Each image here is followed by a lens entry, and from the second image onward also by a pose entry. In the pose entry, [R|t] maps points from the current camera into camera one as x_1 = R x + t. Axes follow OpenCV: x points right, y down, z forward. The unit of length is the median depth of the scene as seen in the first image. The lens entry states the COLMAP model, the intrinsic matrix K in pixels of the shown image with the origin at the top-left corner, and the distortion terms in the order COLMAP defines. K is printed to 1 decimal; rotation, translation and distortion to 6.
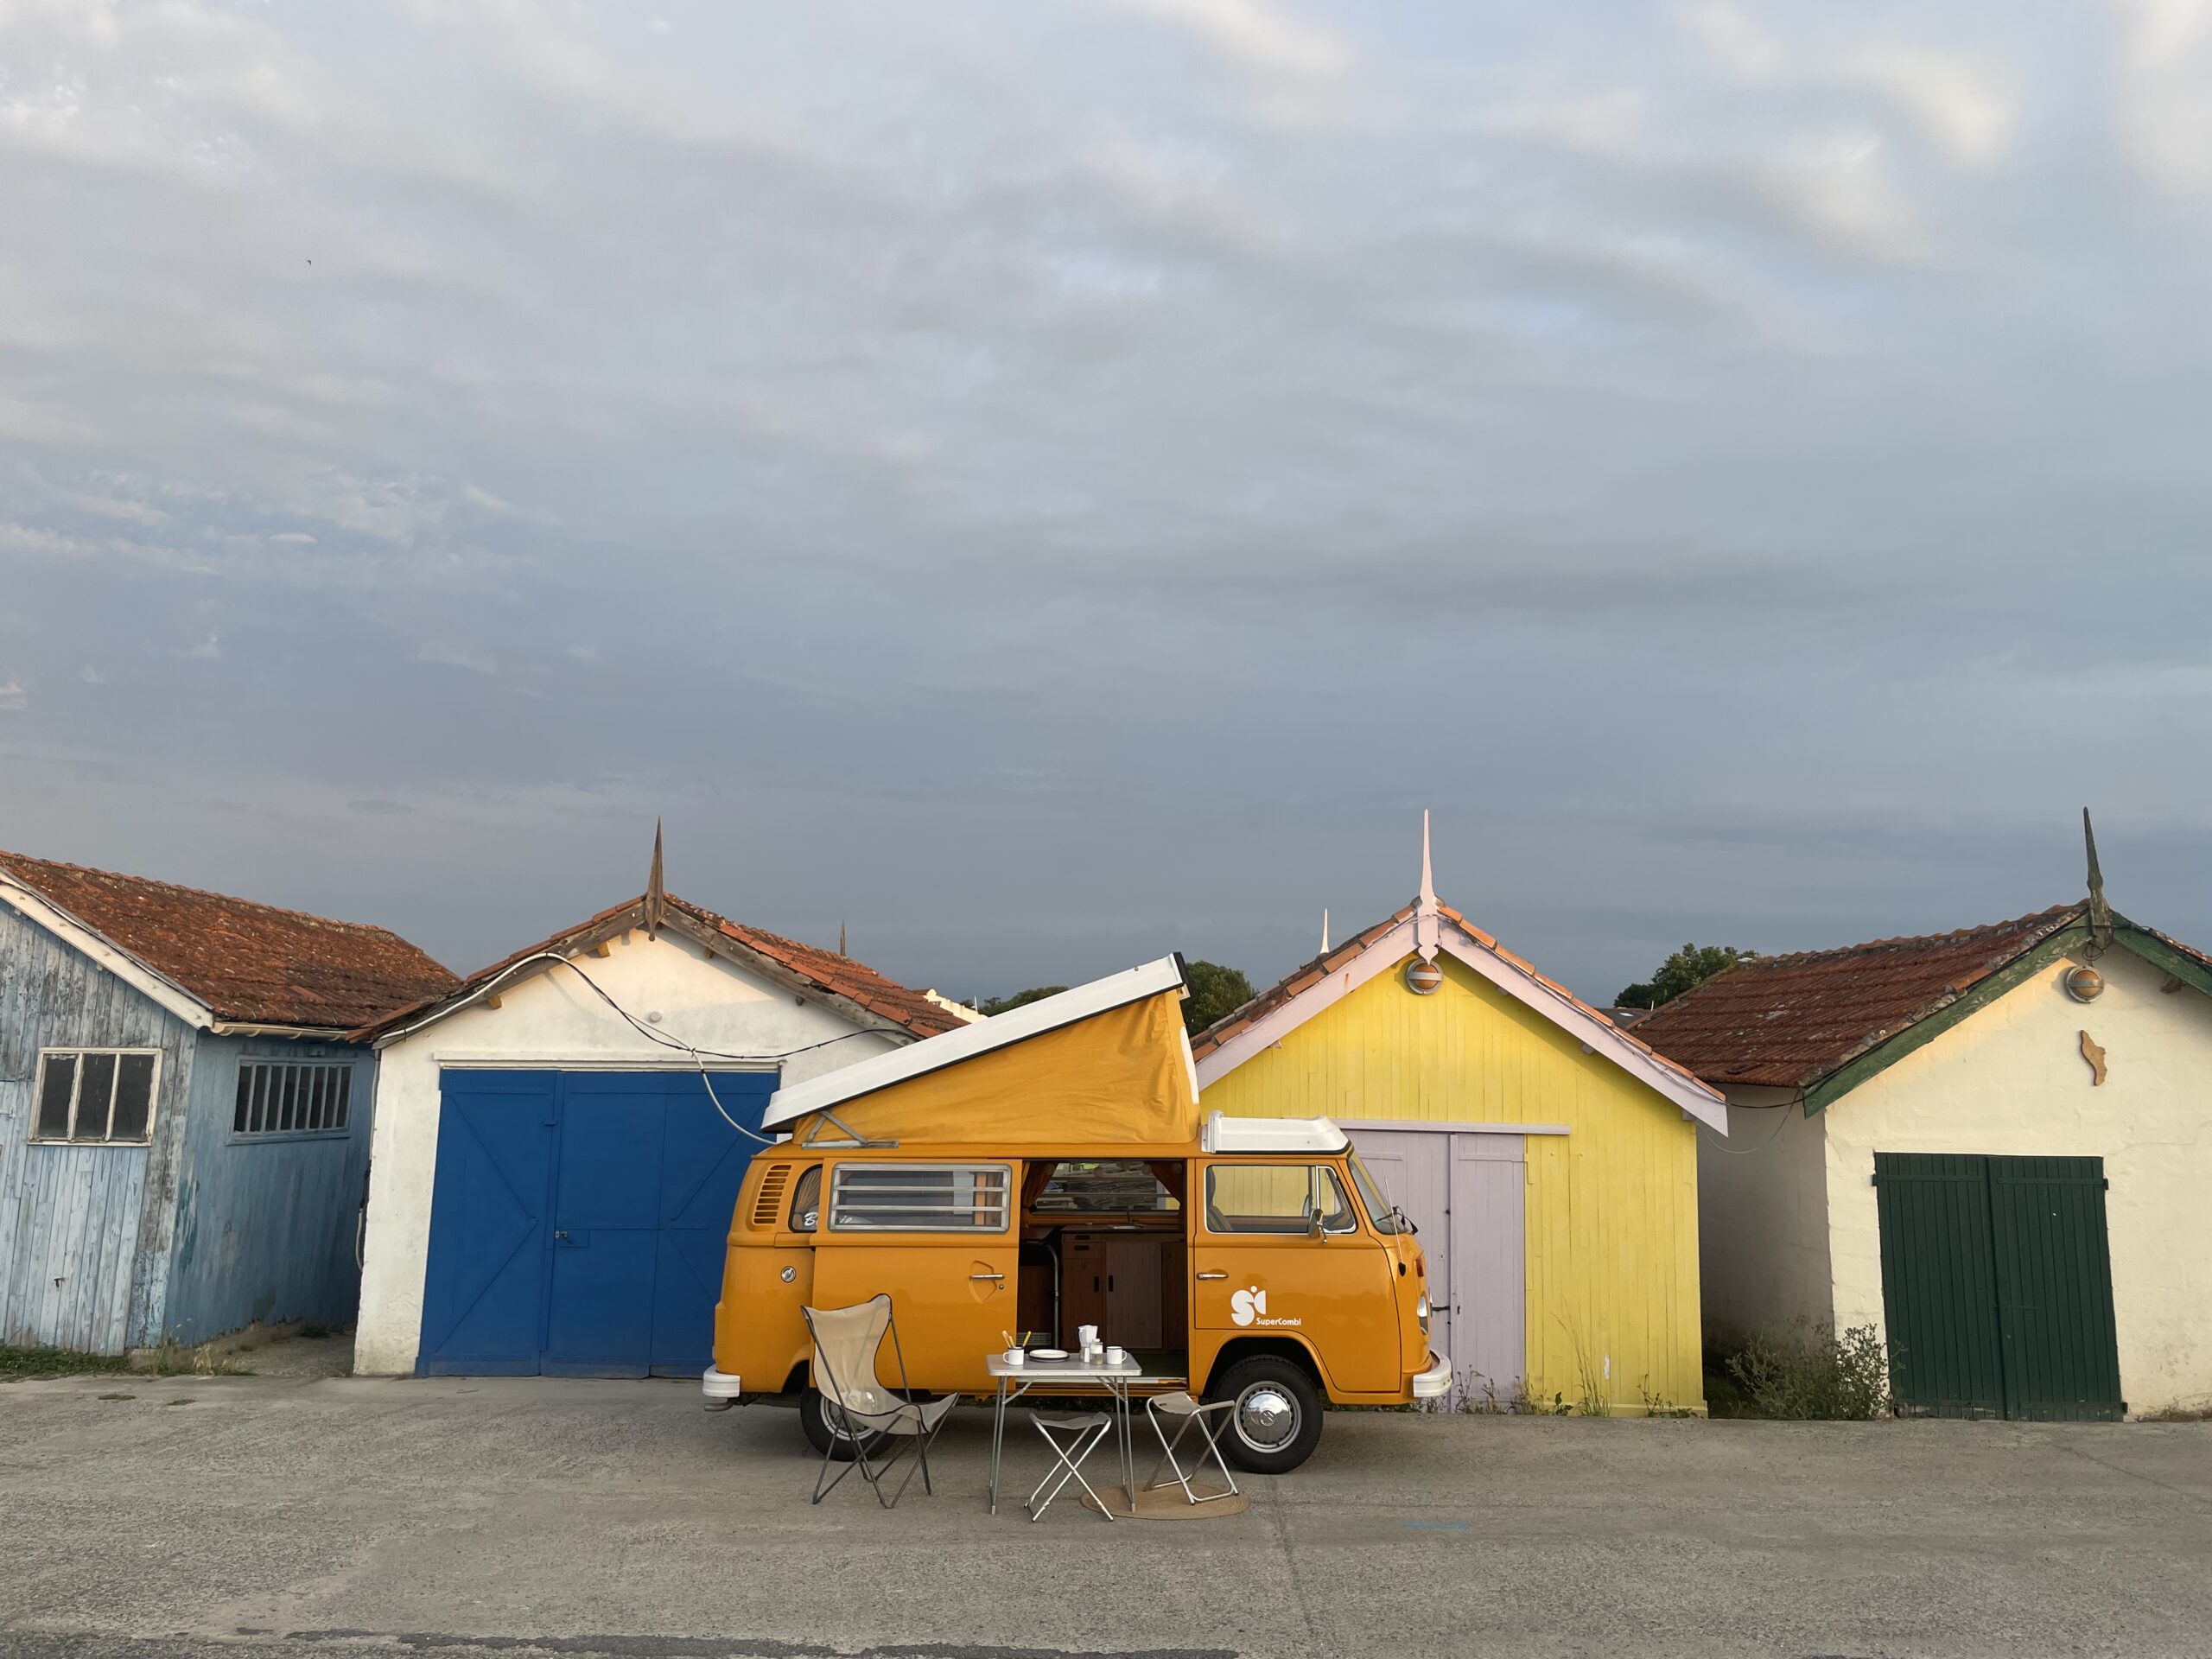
lens RADIAL K [[1648.4, 0, 1098.9], [0, 1648.4, 807.4], [0, 0, 1]] dist [0.093300, -0.118588]
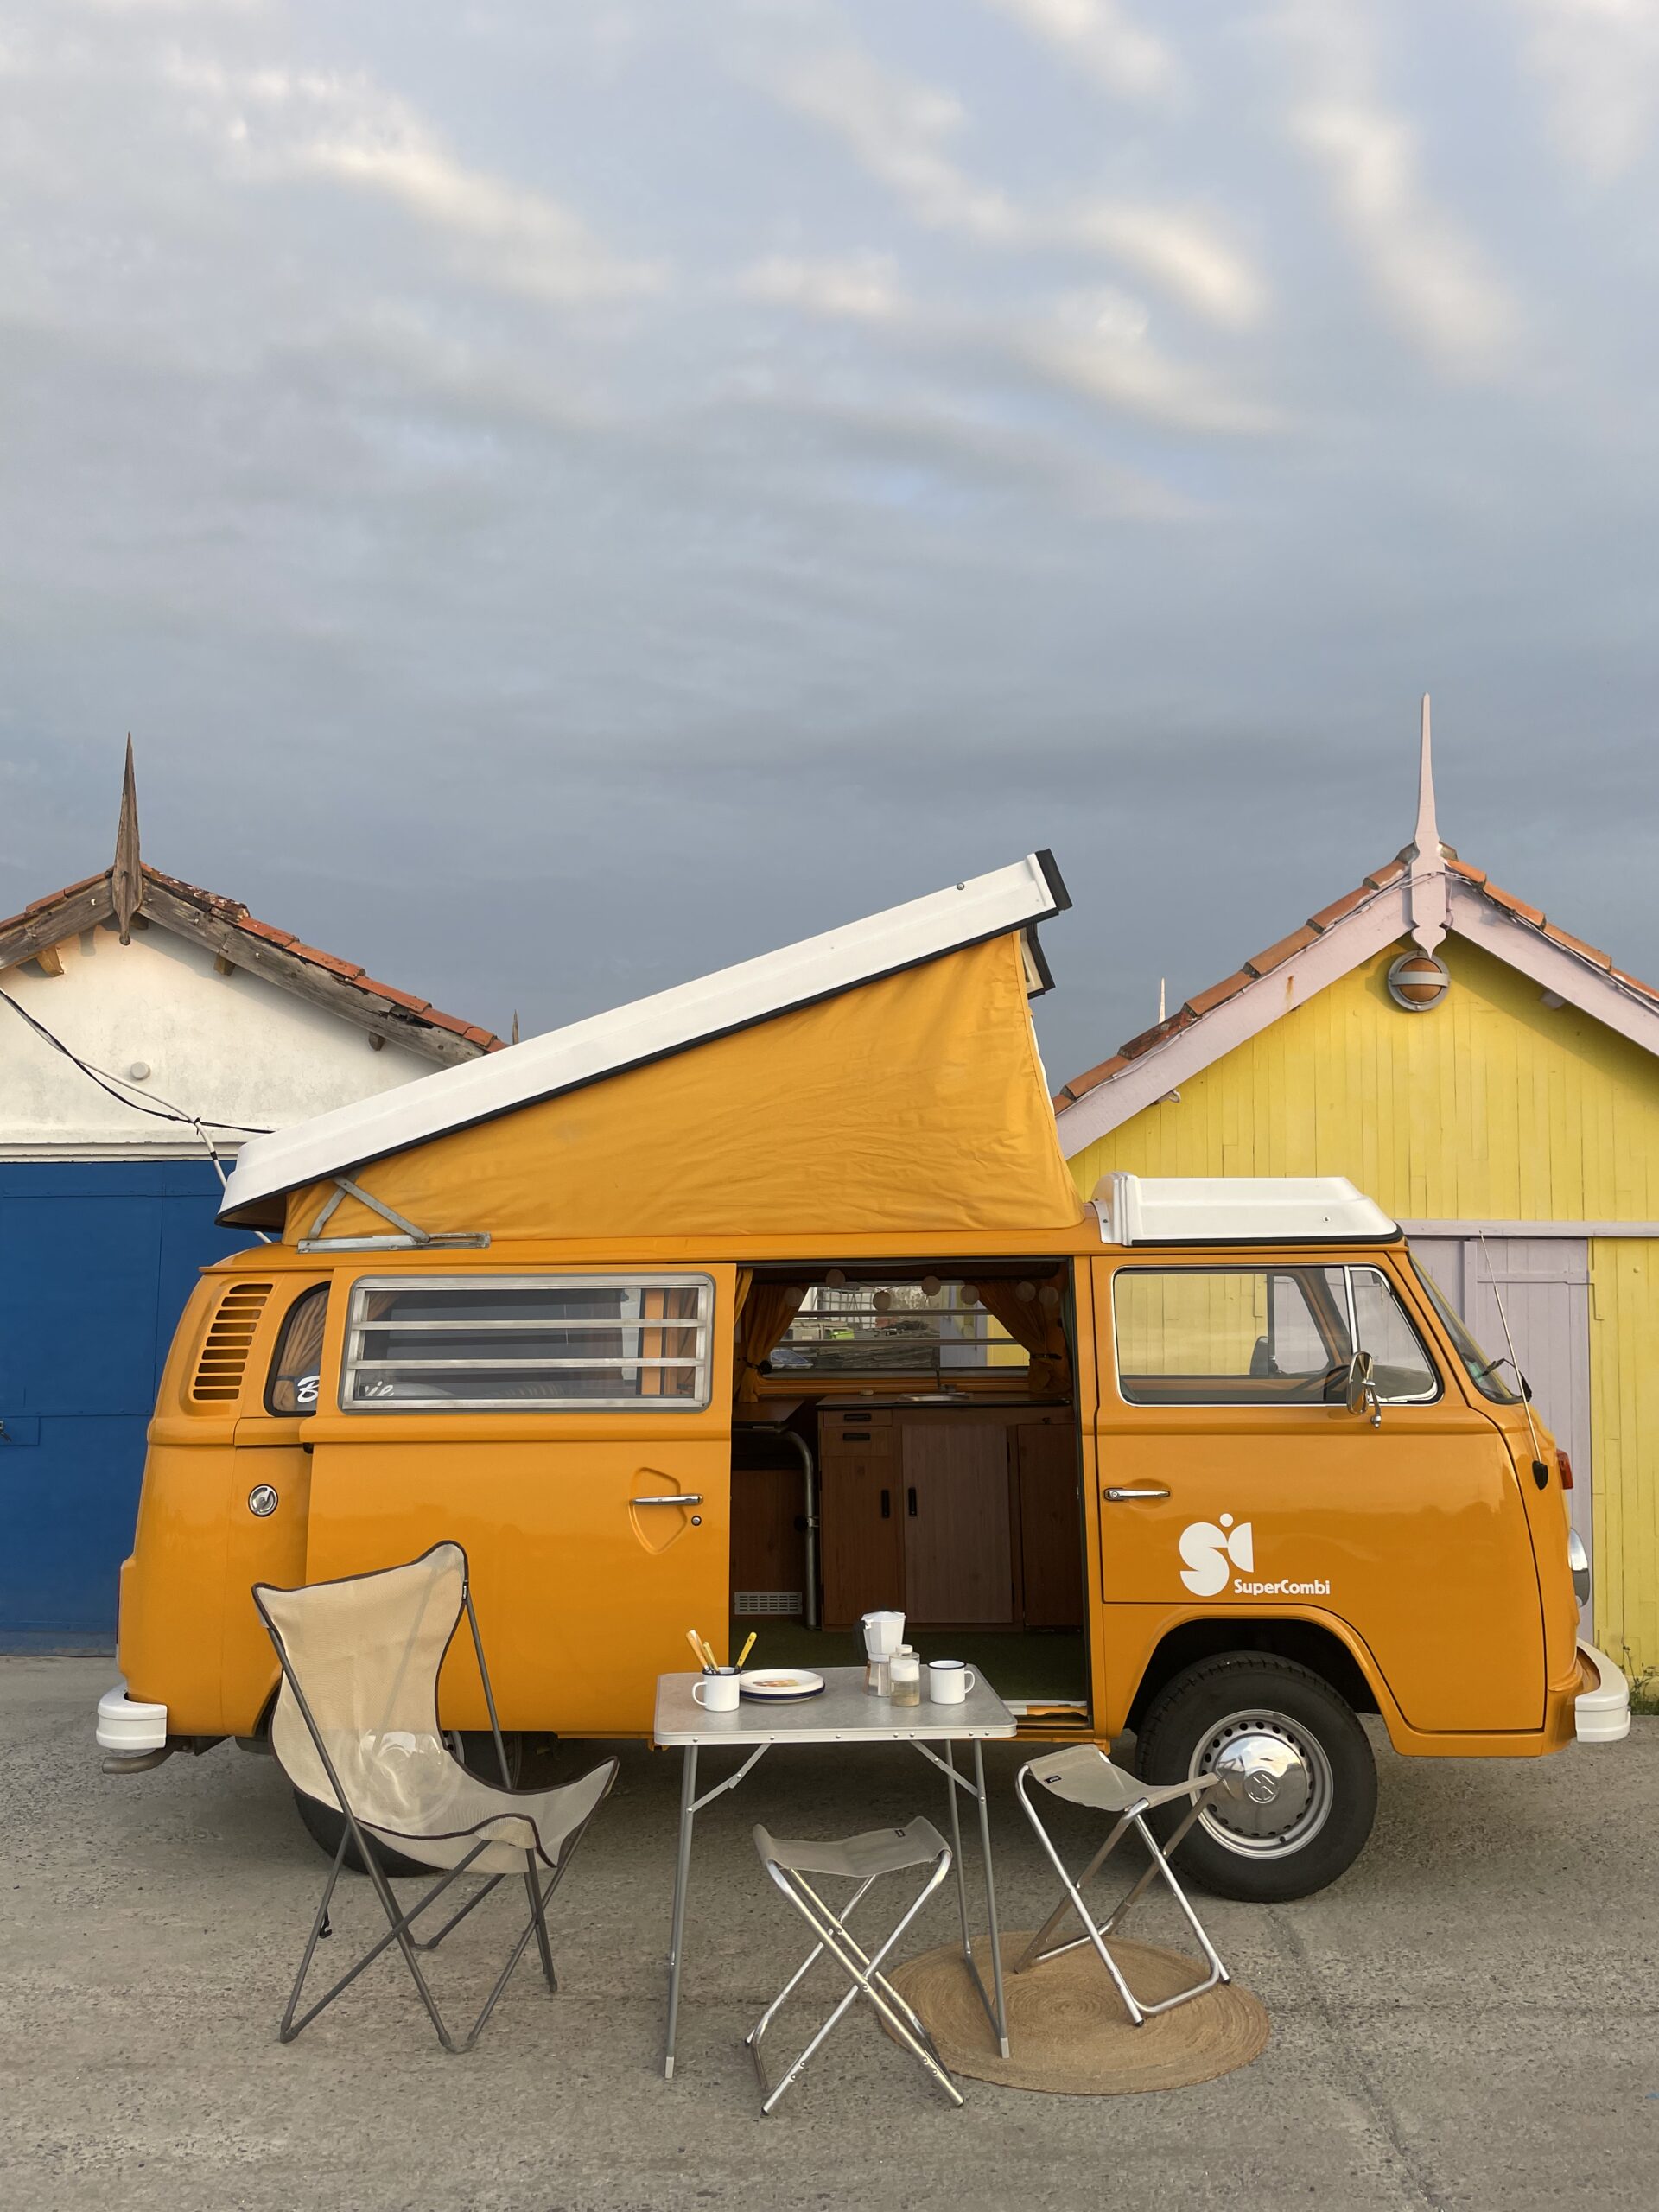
lens RADIAL K [[1648.4, 0, 829.5], [0, 1648.4, 1106.0], [0, 0, 1]] dist [0.093300, -0.118588]
pose [[0.999854, -0.015495, -0.007216, -0.014236], [0.015943, 0.997640, 0.066784, 0.131626], [0.006165, -0.066889, 0.997741, 0.506400]]
